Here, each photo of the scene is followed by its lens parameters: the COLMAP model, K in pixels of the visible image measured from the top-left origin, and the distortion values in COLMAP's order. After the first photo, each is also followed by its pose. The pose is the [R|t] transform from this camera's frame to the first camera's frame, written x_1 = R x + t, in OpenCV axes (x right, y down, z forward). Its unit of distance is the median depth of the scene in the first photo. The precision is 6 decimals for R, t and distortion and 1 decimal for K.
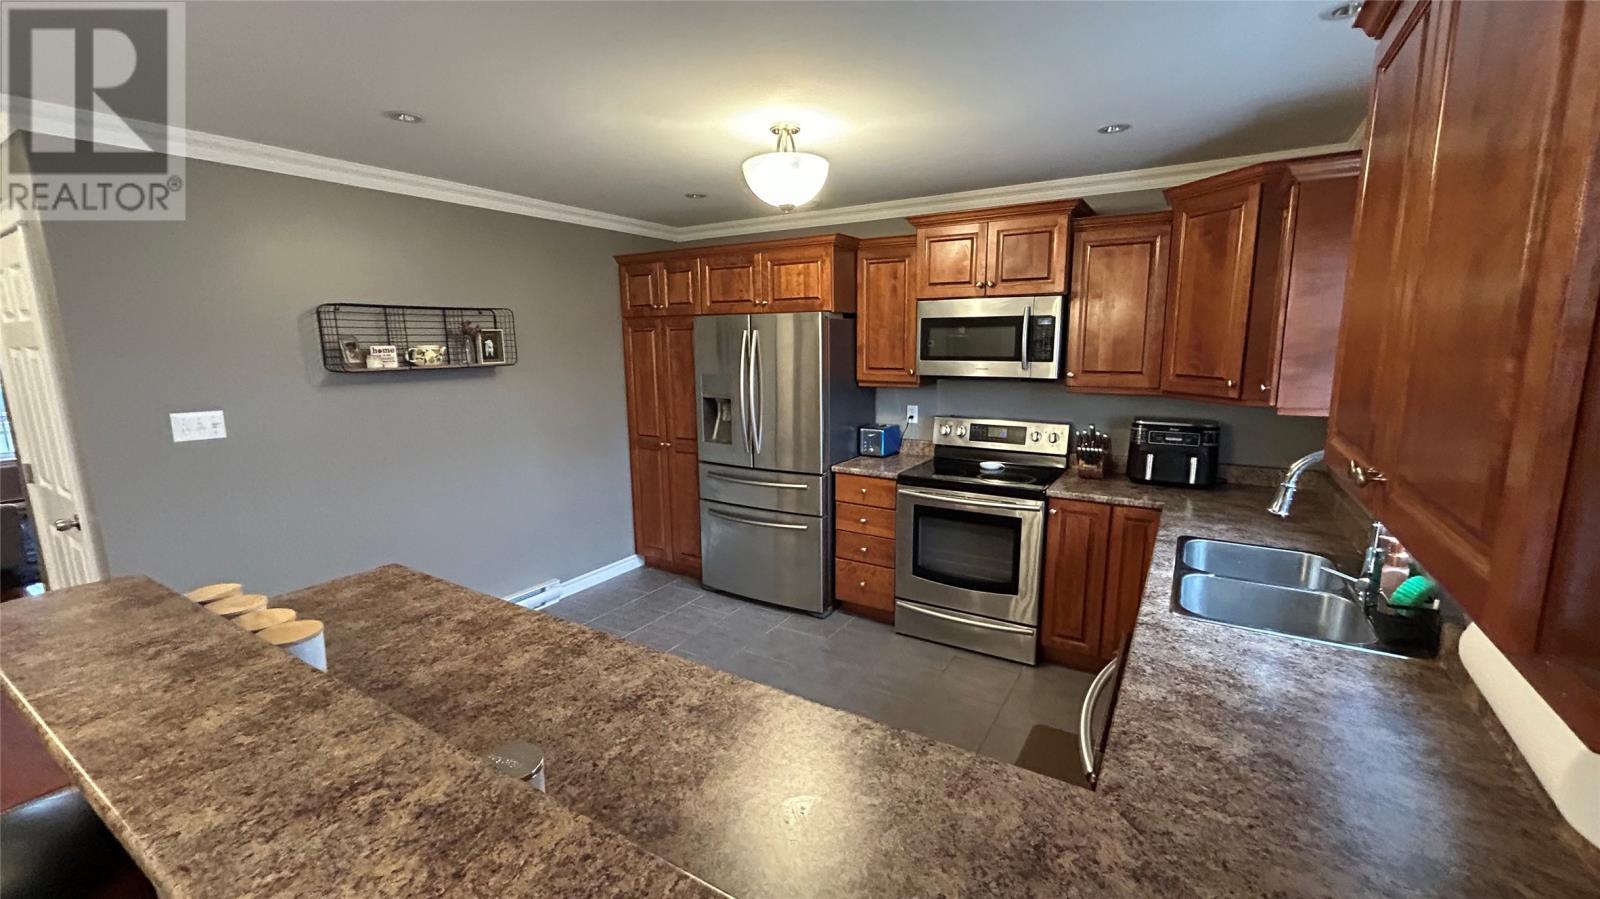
lens RADIAL K [[647.8, 0, 797.2], [0, 647.8, 451.3], [0, 0, 1]] dist [-0.000629, -0.000344]
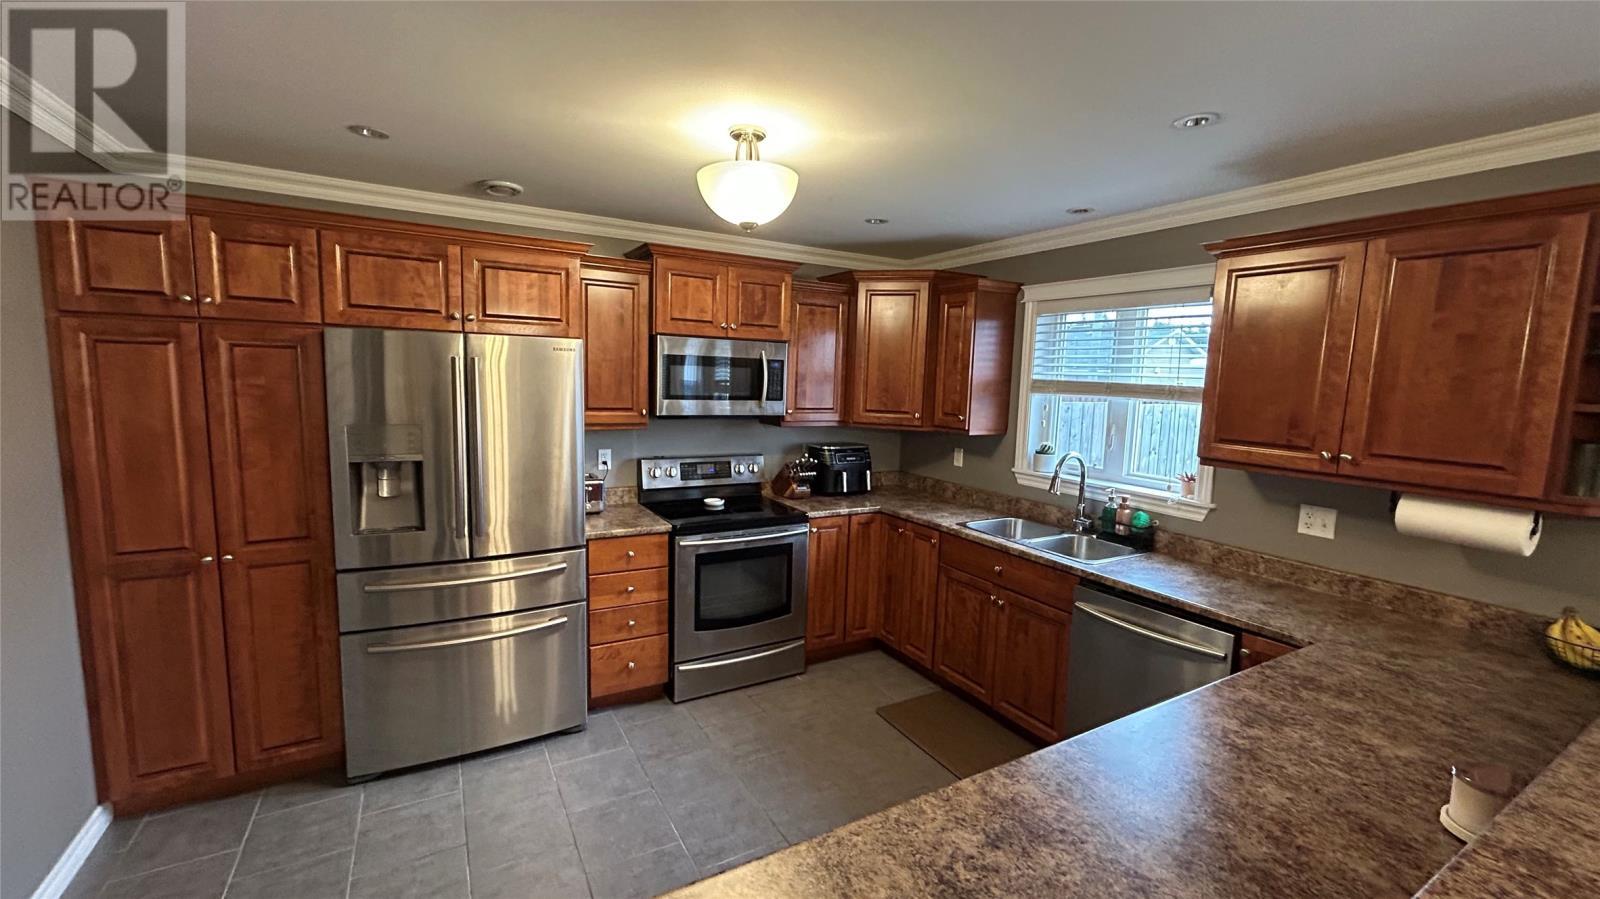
lens RADIAL K [[646.4, 0, 800.0], [0, 646.4, 449.5], [0, 0, 1]] dist [0.000269, -0.000482]
pose [[0.474014, -0.077310, 0.877117, -0.523964], [0.117161, 0.992818, 0.024191, -0.068719], [-0.872688, 0.091297, 0.479668, 0.391738]]
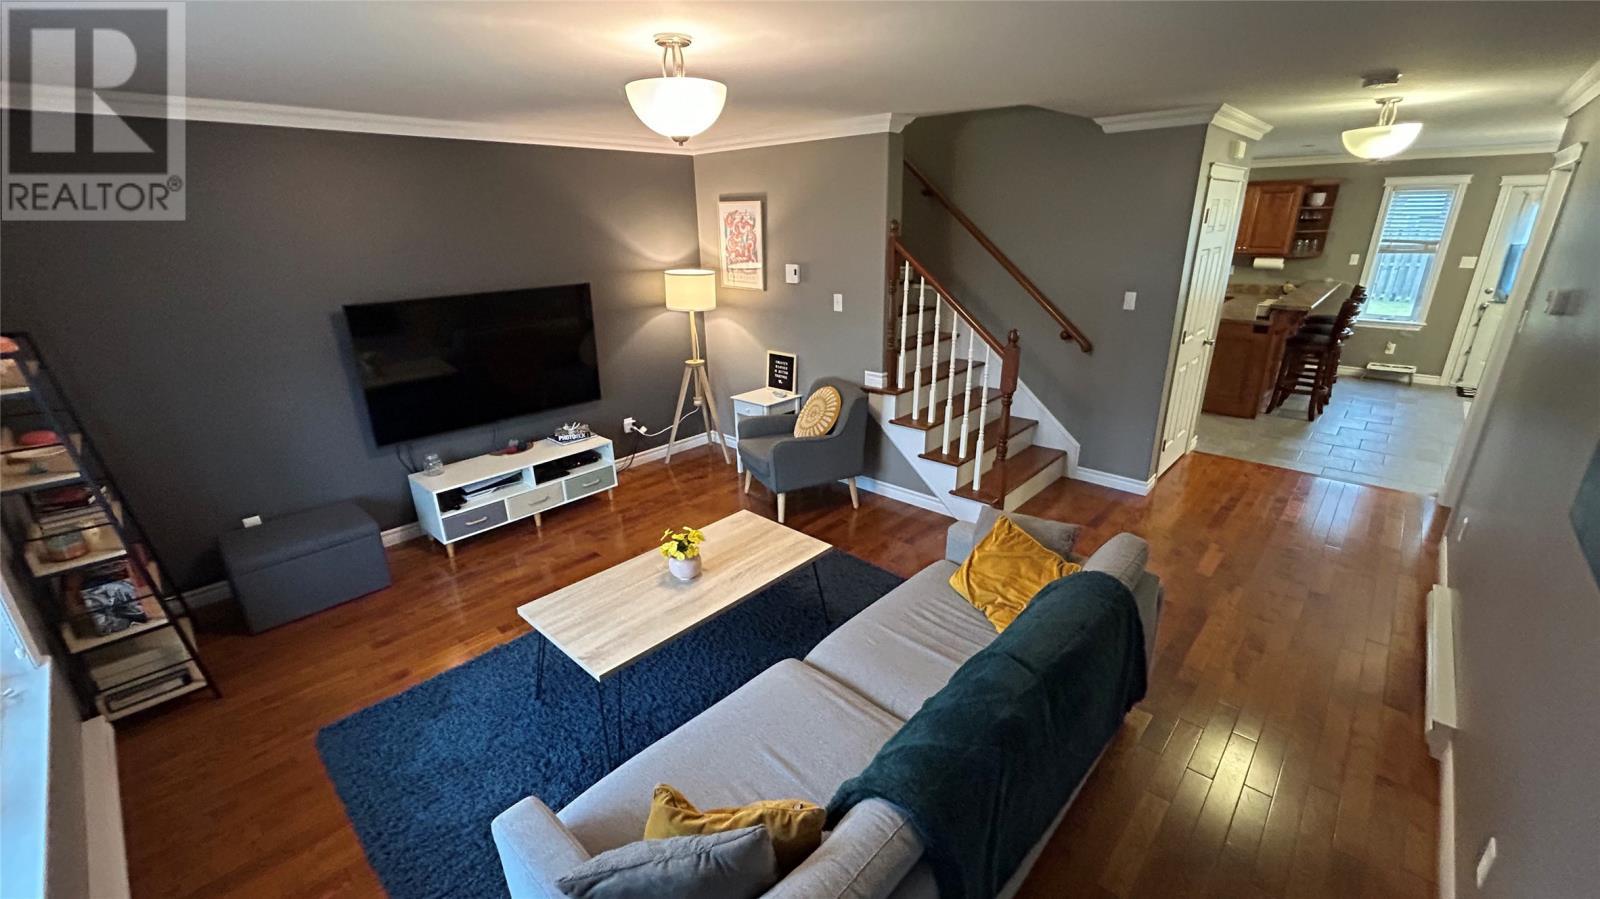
lens RADIAL K [[647.8, 0, 797.2], [0, 647.8, 451.3], [0, 0, 1]] dist [-0.000629, -0.000344]
pose [[0.188712, -0.324541, 0.926855, -2.299447], [0.186178, 0.938520, 0.290719, -0.261304], [-0.964223, 0.117698, 0.237533, 1.253491]]
